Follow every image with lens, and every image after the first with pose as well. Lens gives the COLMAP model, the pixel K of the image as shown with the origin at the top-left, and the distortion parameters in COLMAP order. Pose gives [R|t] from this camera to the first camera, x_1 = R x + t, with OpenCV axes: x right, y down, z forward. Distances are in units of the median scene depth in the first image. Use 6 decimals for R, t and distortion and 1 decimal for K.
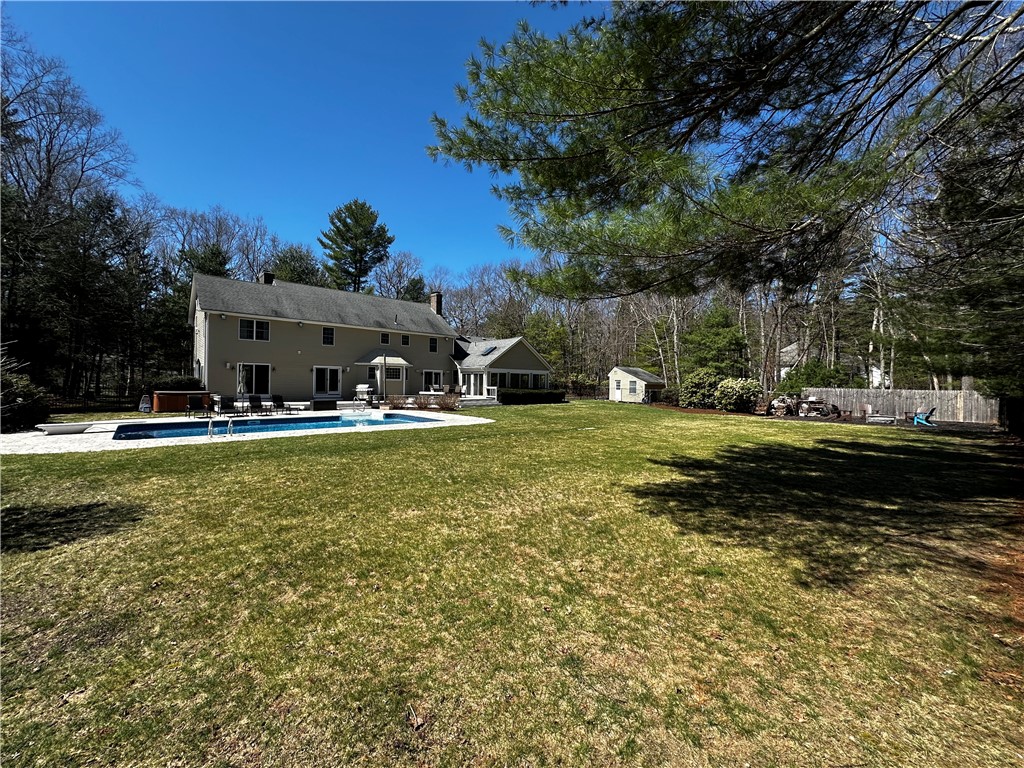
lens RADIAL K [[417.1, 0, 512.0], [0, 417.1, 384.0], [0, 0, 1]] dist [-0.001602, 0.000044]
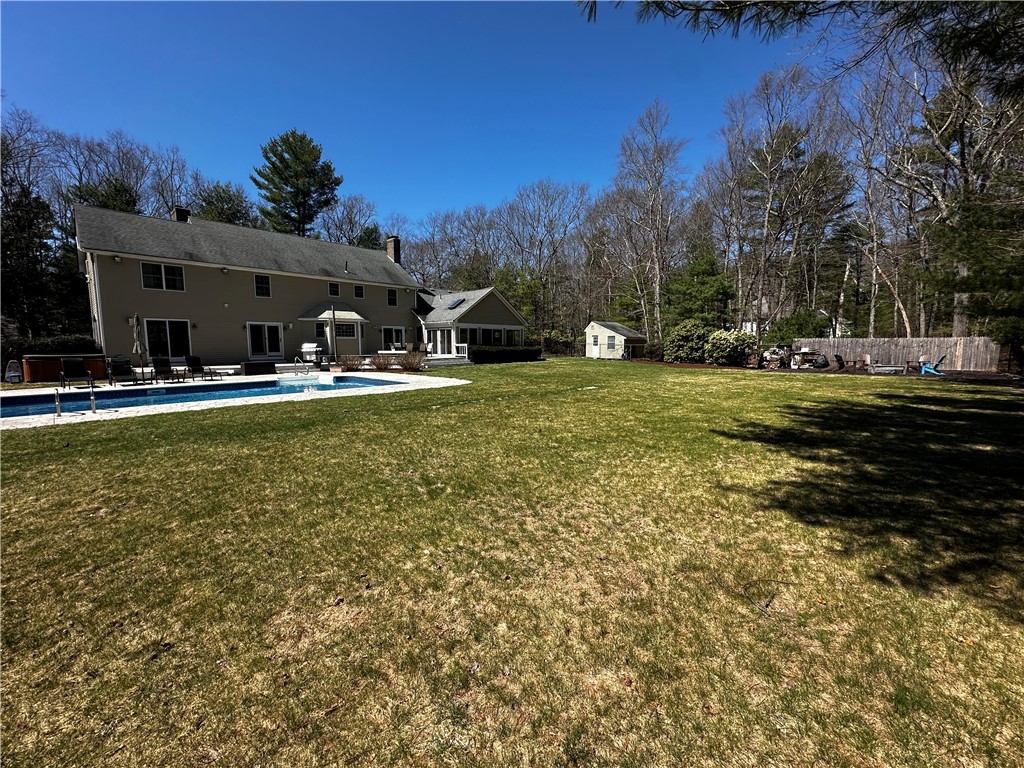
lens RADIAL K [[417.1, 0, 512.0], [0, 417.1, 384.0], [0, 0, 1]] dist [-0.001602, 0.000044]
pose [[0.996276, -0.026613, 0.082008, -0.016454], [0.018817, 0.995356, 0.094409, 0.009719], [-0.084139, -0.092514, 0.992150, 0.102787]]
